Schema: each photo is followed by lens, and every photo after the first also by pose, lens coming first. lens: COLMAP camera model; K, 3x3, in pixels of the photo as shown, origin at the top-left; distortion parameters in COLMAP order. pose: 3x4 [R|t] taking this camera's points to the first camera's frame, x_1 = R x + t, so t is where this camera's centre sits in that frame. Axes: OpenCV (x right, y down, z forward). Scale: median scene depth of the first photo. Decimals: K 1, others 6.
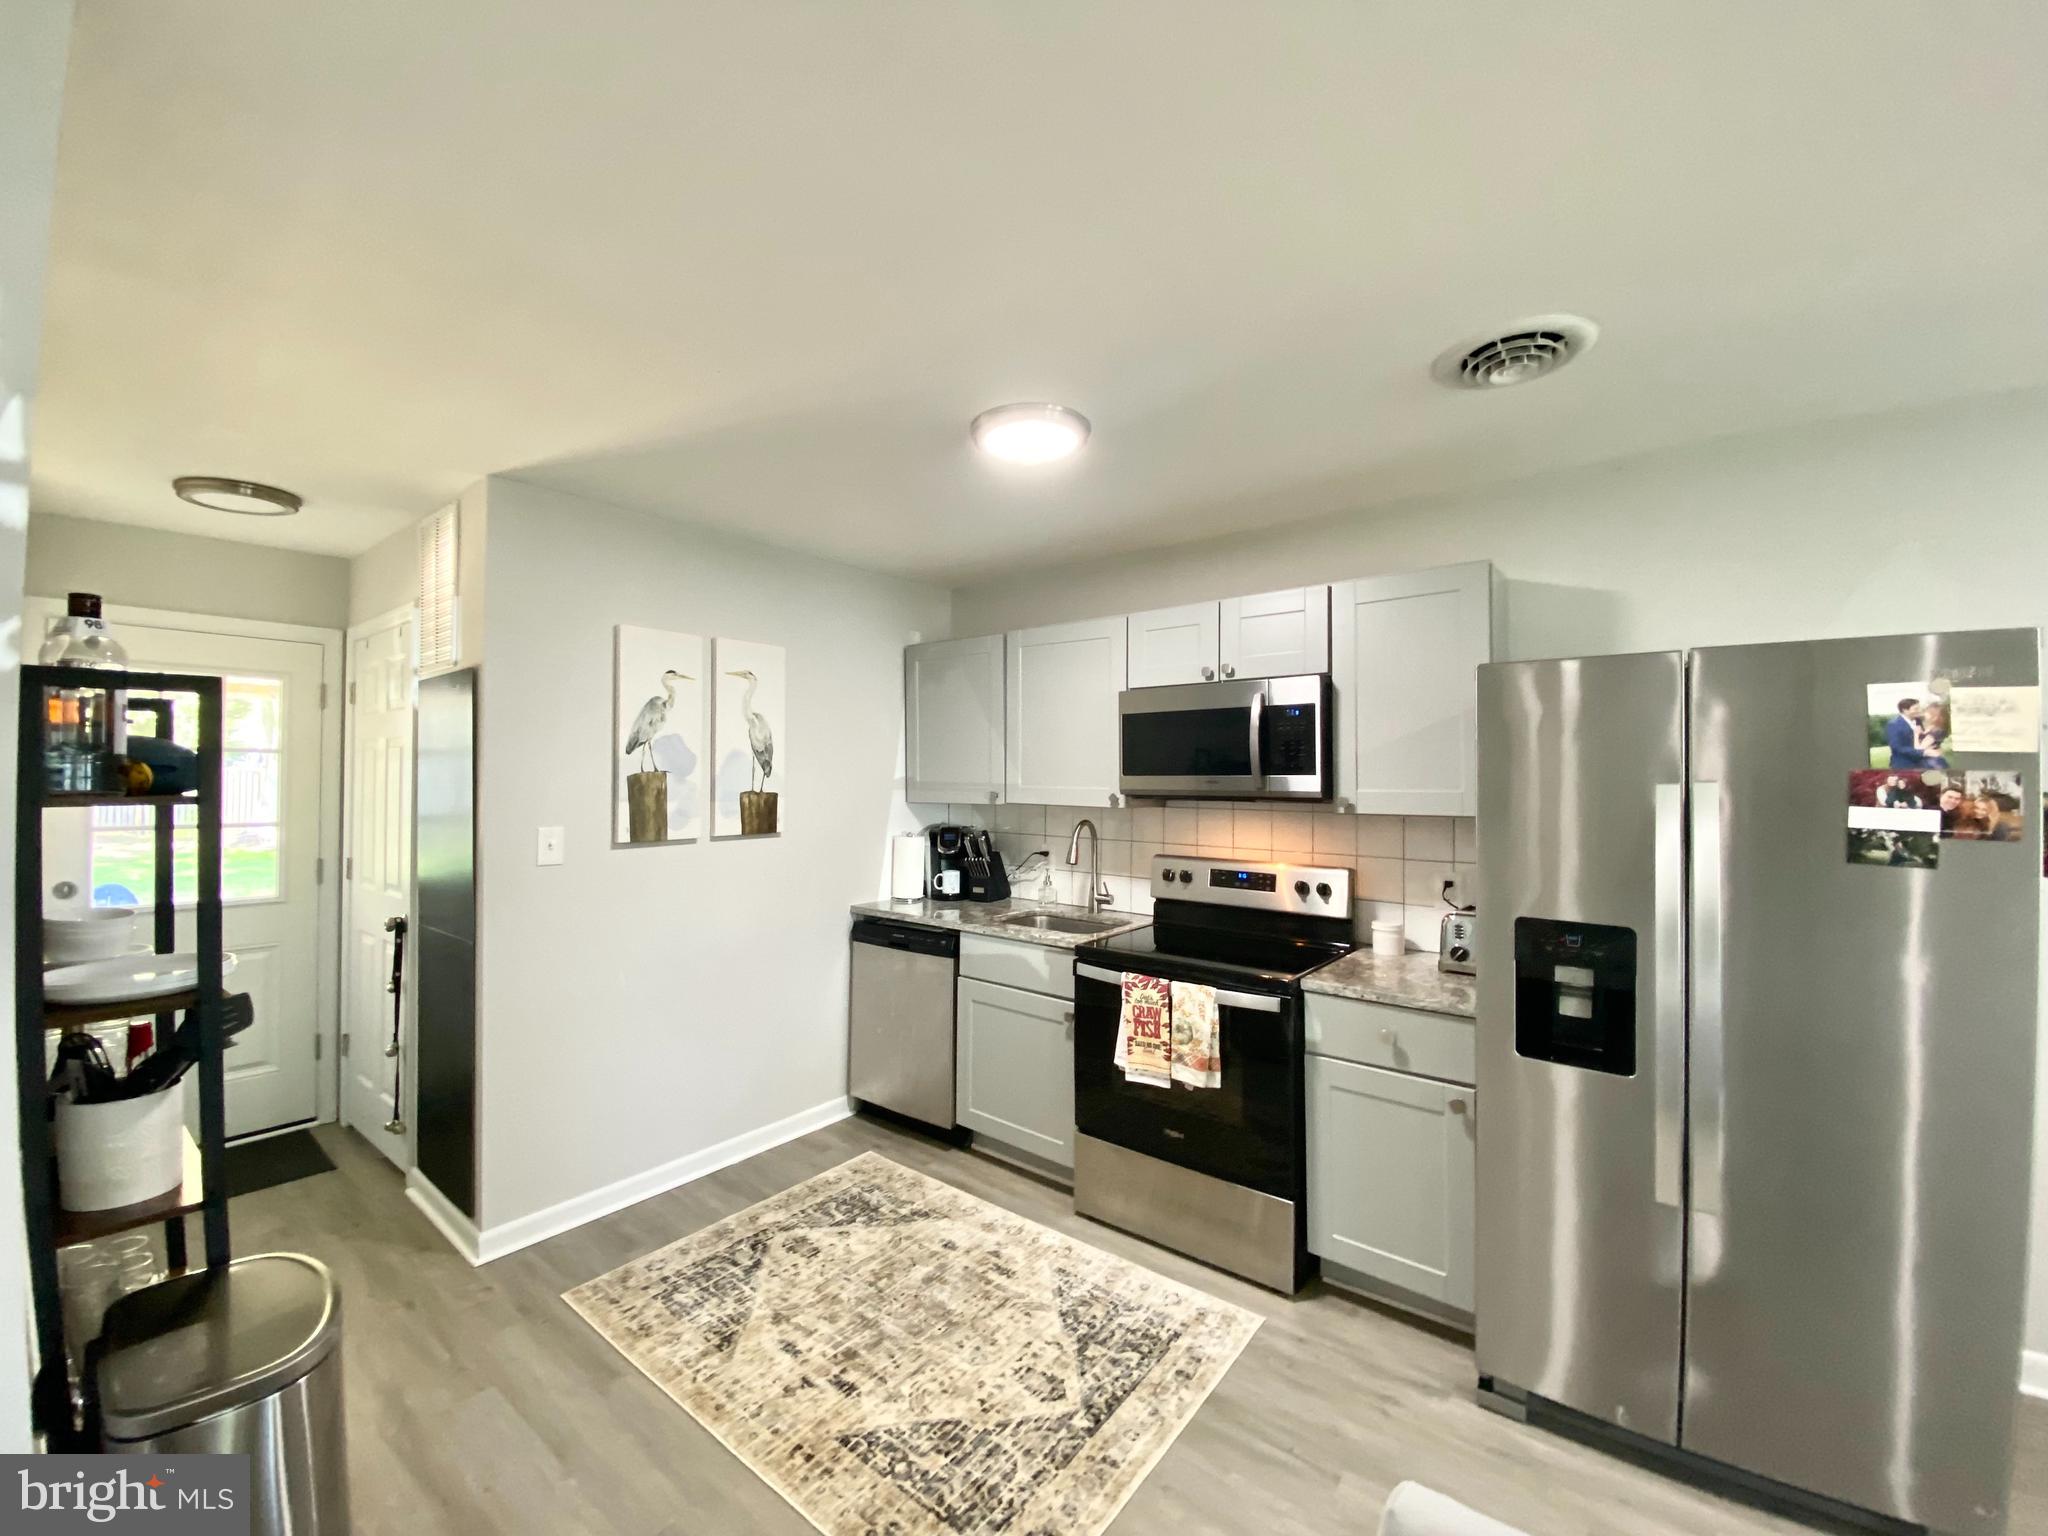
lens RADIAL K [[823.8, 0, 1024.0], [0, 823.8, 768.0], [0, 0, 1]] dist [0.027071, -0.028177]
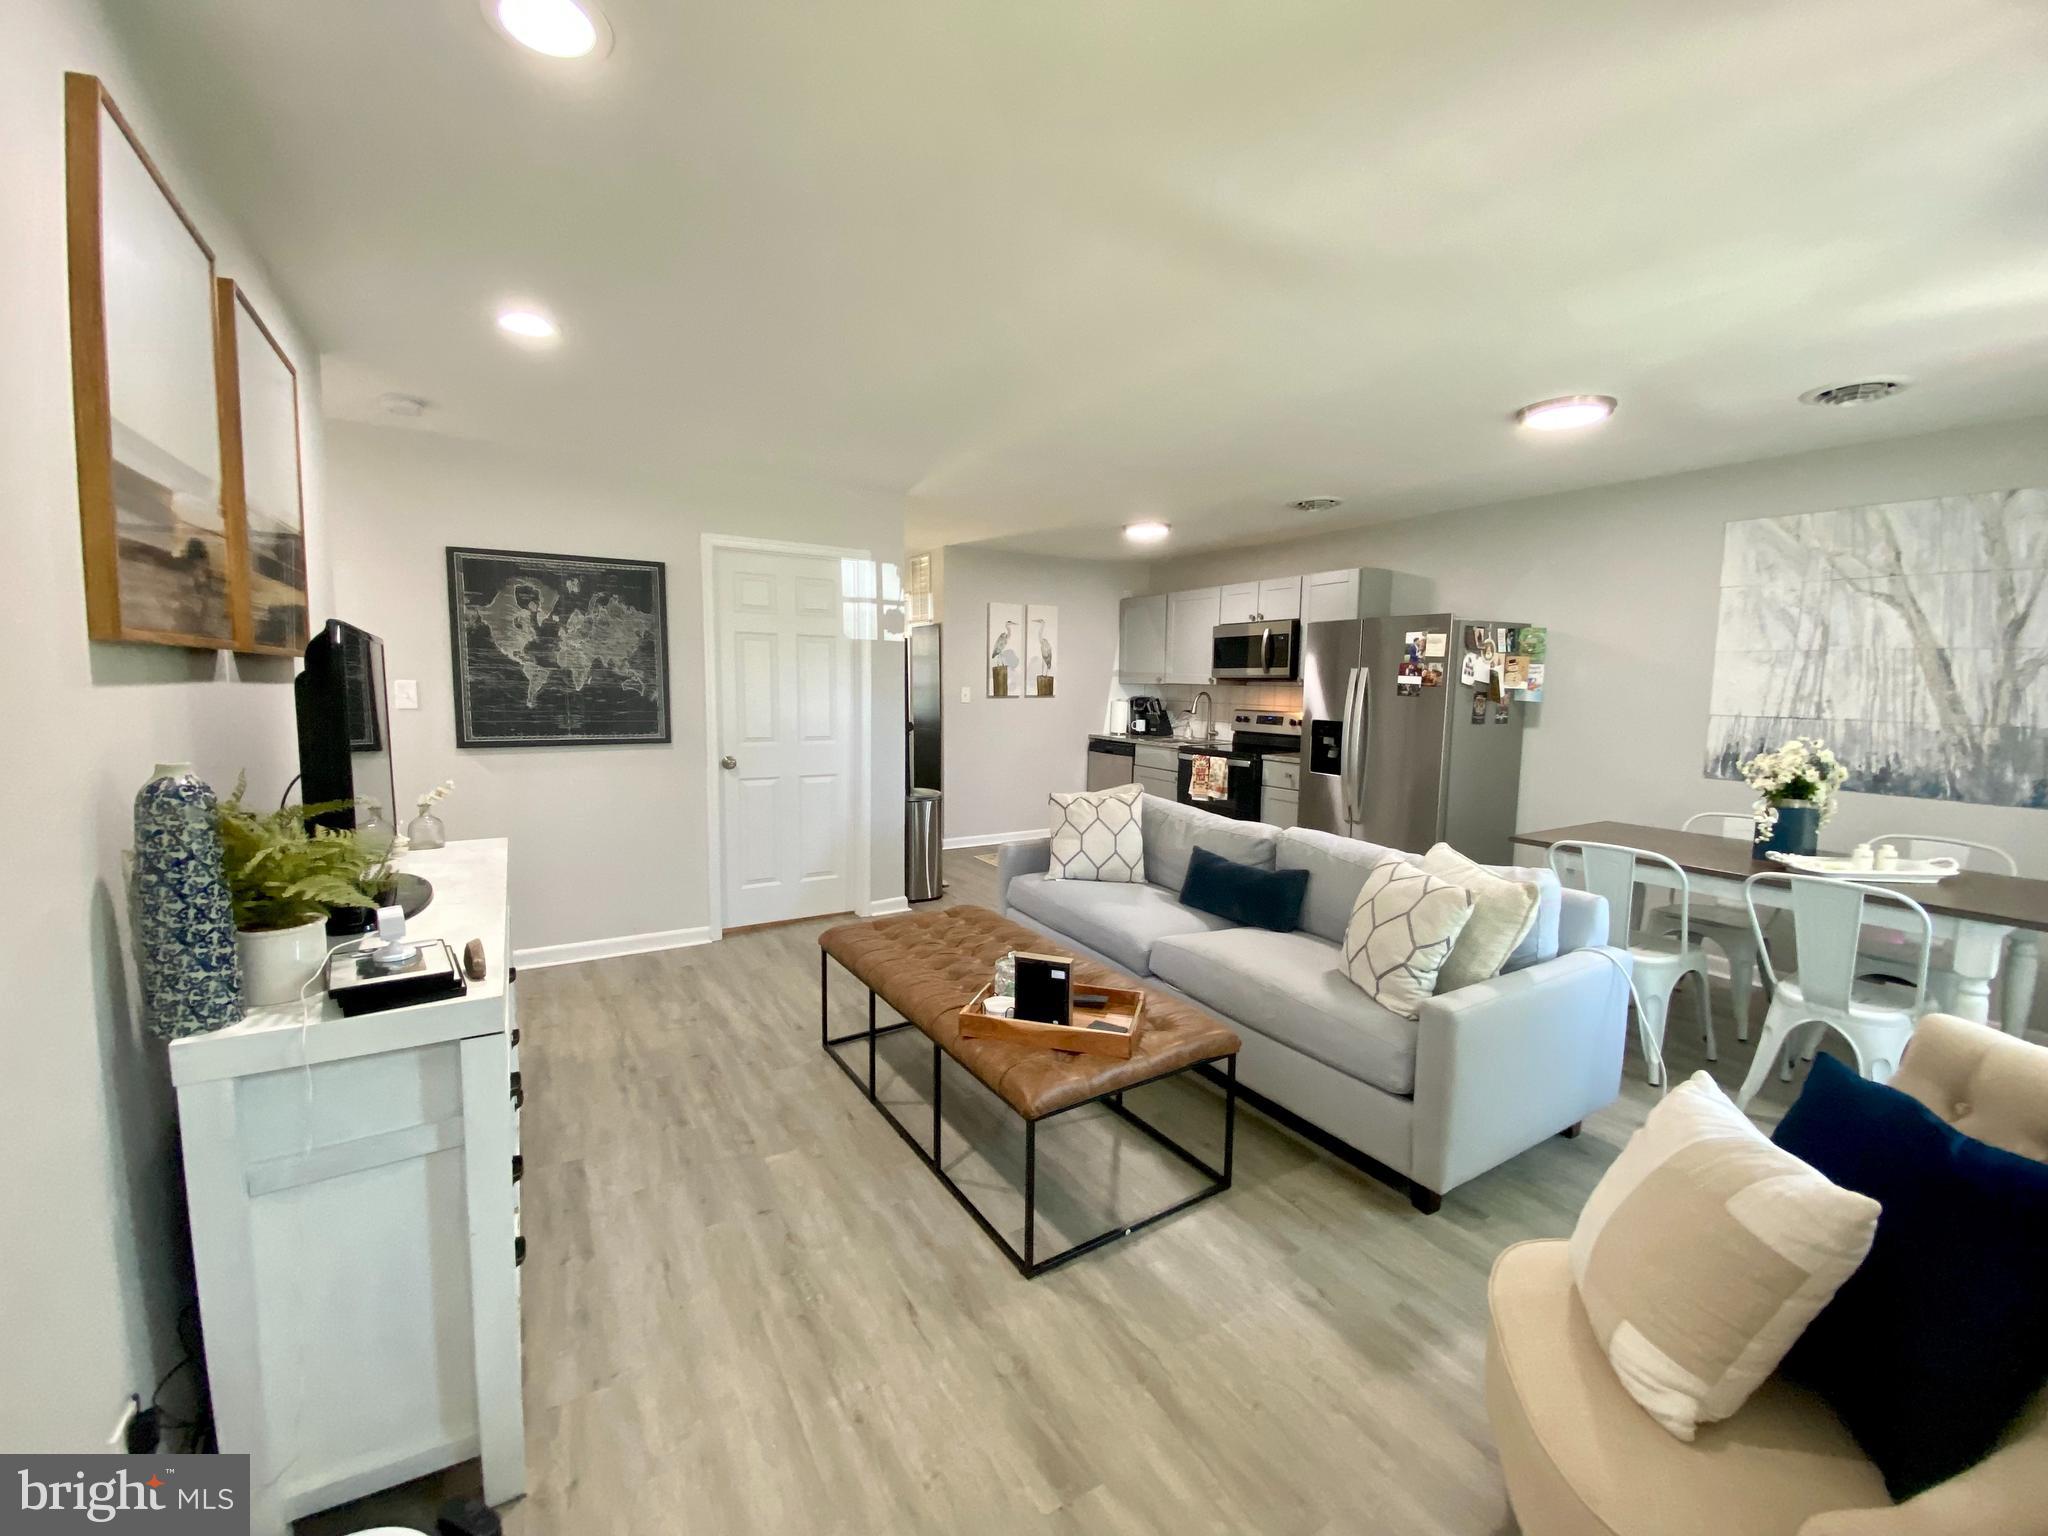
lens RADIAL K [[830.7, 0, 1016.7], [0, 830.7, 777.3], [0, 0, 1]] dist [0.054599, -0.029008]
pose [[0.935733, 0.049630, -0.349200, 0.449868], [-0.005109, 0.991854, 0.127279, 0.018185], [0.352672, -0.117315, 0.928364, -1.269499]]
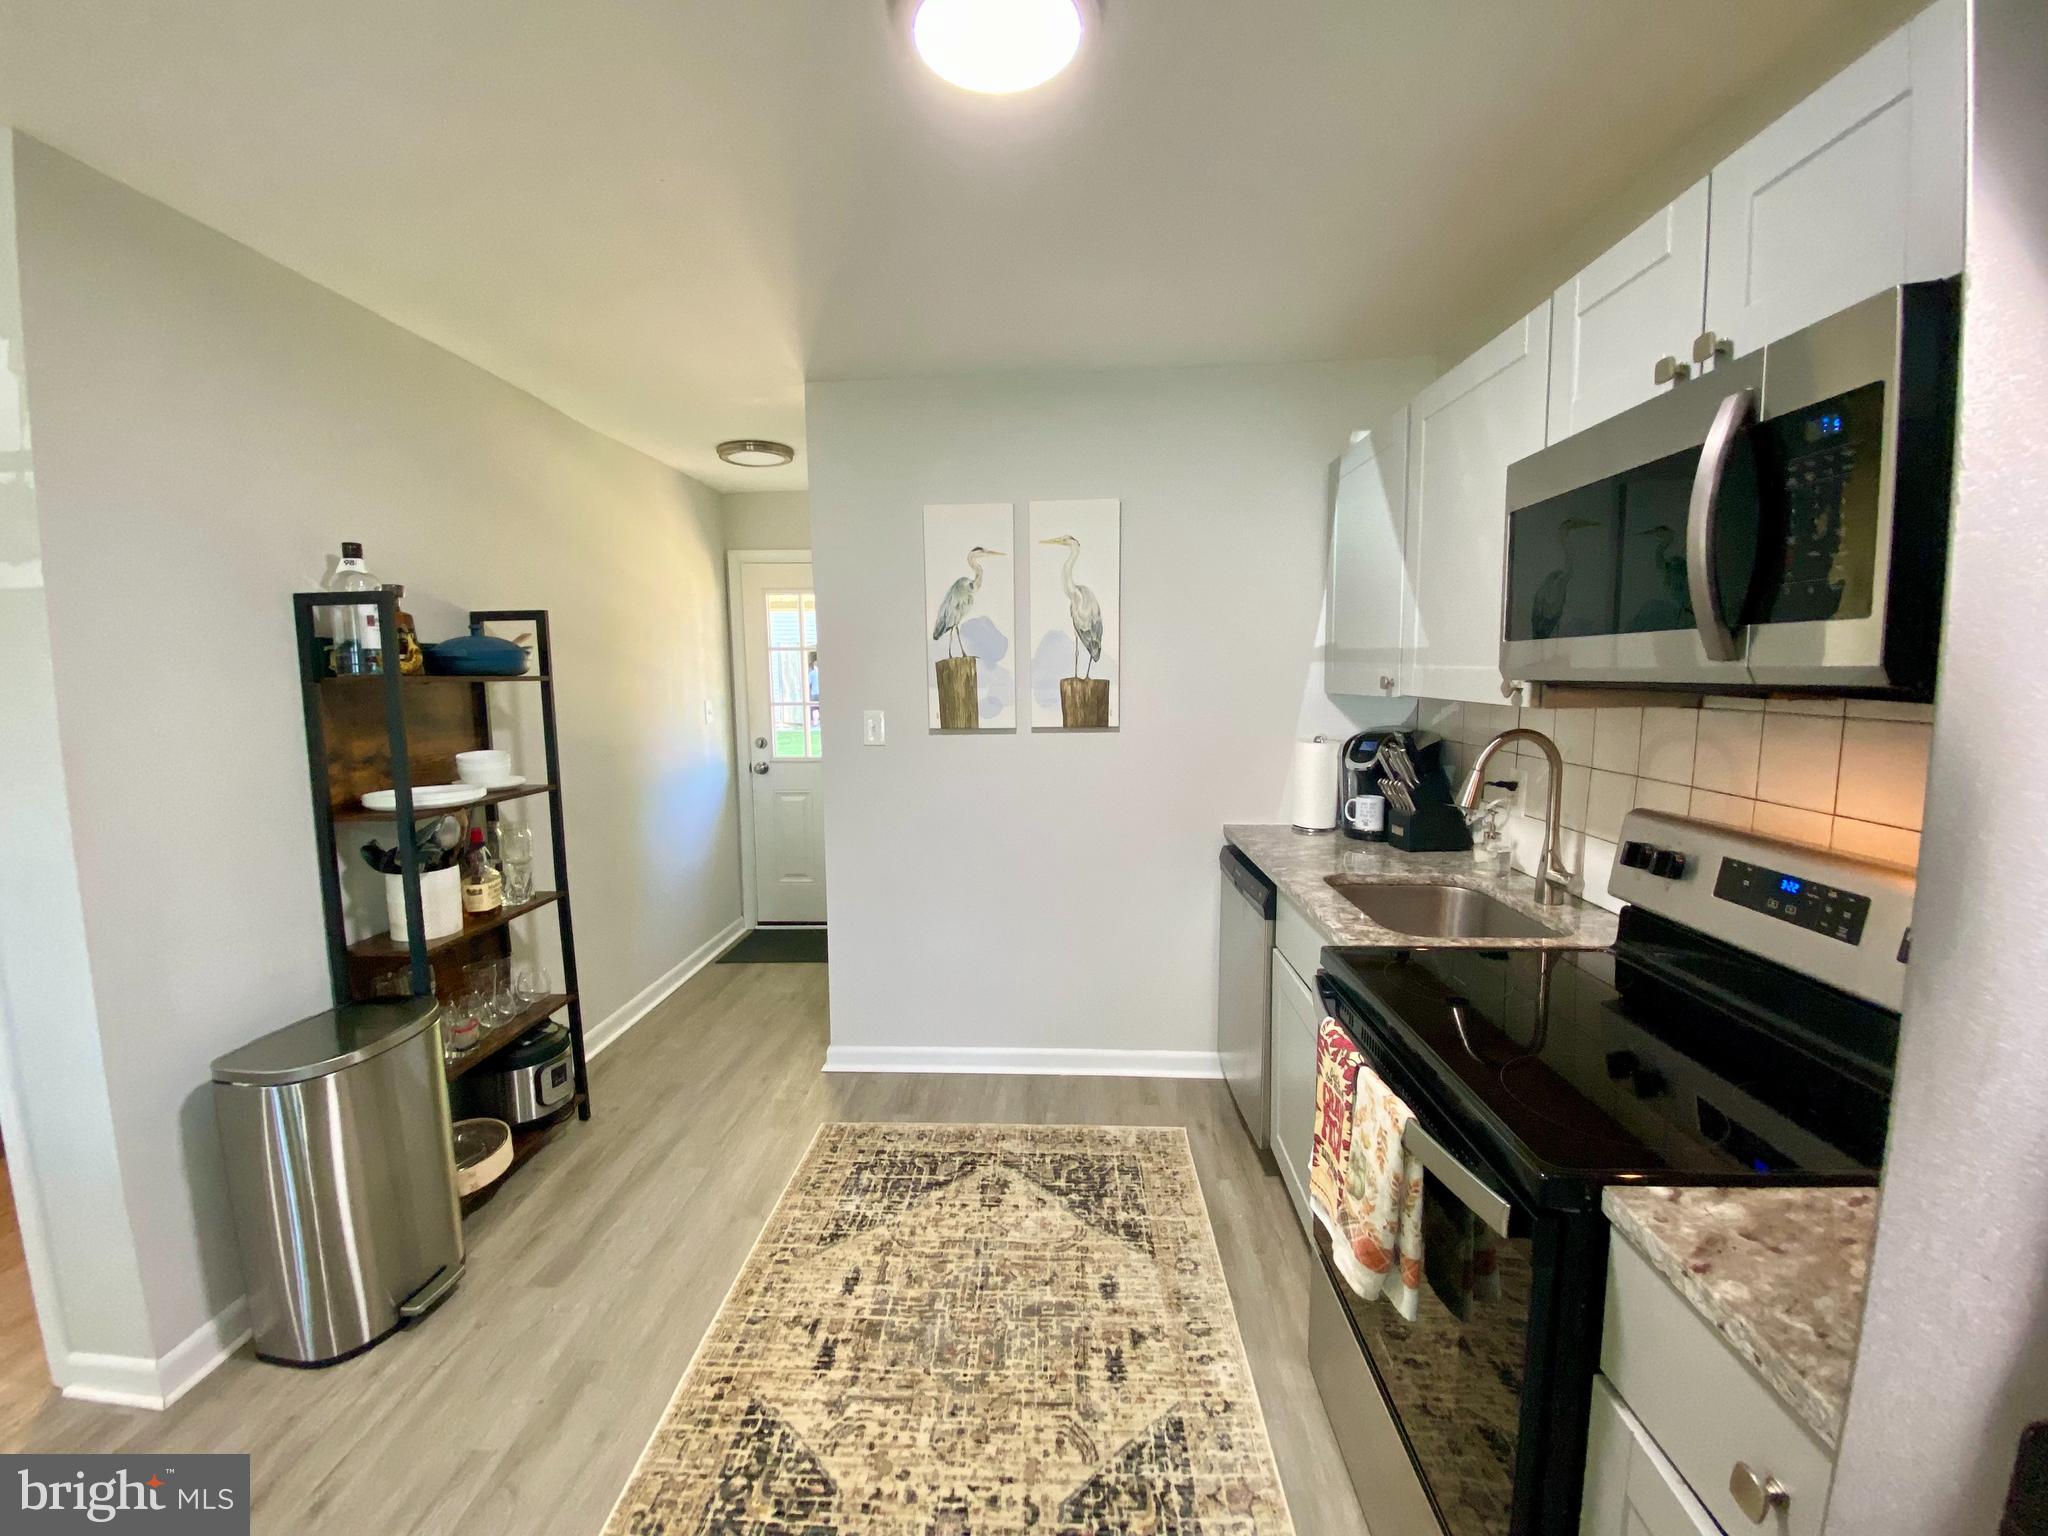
lens RADIAL K [[823.8, 0, 1024.0], [0, 823.8, 768.0], [0, 0, 1]] dist [0.027071, -0.028177]
pose [[0.581809, 0.085379, -0.808832, 0.407608], [0.018757, 0.992802, 0.118291, 0.021717], [0.813109, -0.083994, 0.576020, 0.523651]]
